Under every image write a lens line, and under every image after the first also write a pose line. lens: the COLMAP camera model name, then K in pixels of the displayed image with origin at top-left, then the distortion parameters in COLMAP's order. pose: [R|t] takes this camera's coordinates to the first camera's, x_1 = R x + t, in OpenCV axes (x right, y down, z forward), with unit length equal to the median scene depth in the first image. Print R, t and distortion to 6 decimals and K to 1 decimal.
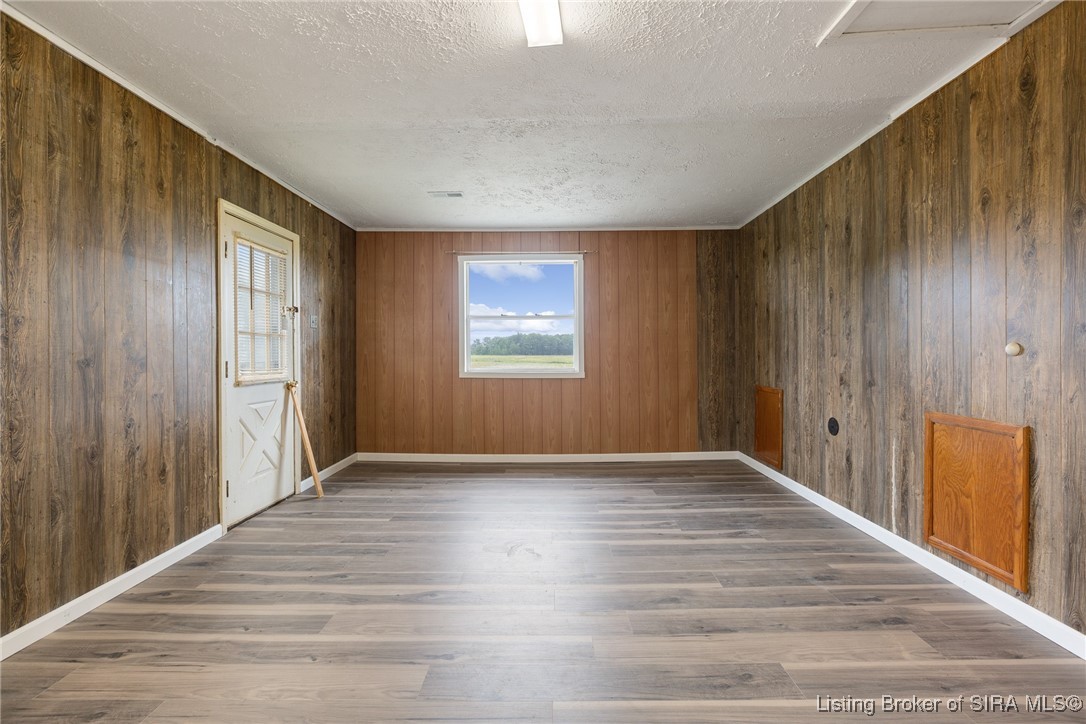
lens RADIAL K [[476.9, 0, 548.7], [0, 476.9, 356.9], [0, 0, 1]] dist [-0.000590, -0.000904]
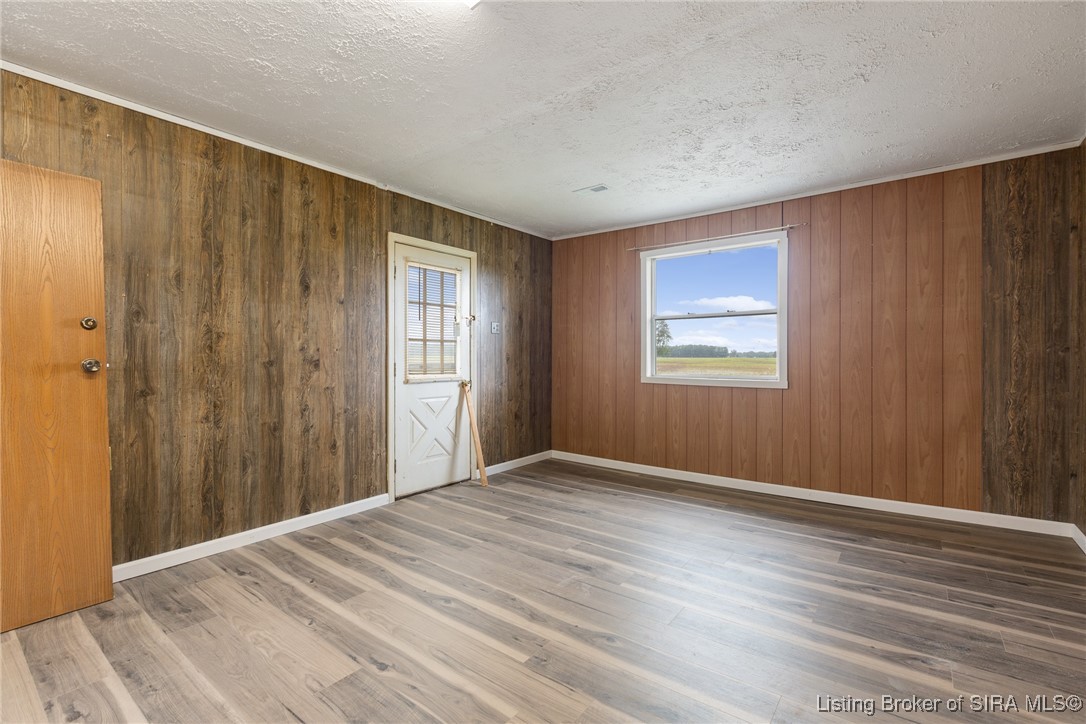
lens RADIAL K [[476.9, 0, 545.2], [0, 476.9, 359.3], [0, 0, 1]] dist [-0.000590, -0.000904]
pose [[0.805536, 0.006625, -0.592509, 0.313704], [-0.005941, 0.999978, 0.003104, -0.005292], [0.592517, 0.001019, 0.805558, 0.199084]]
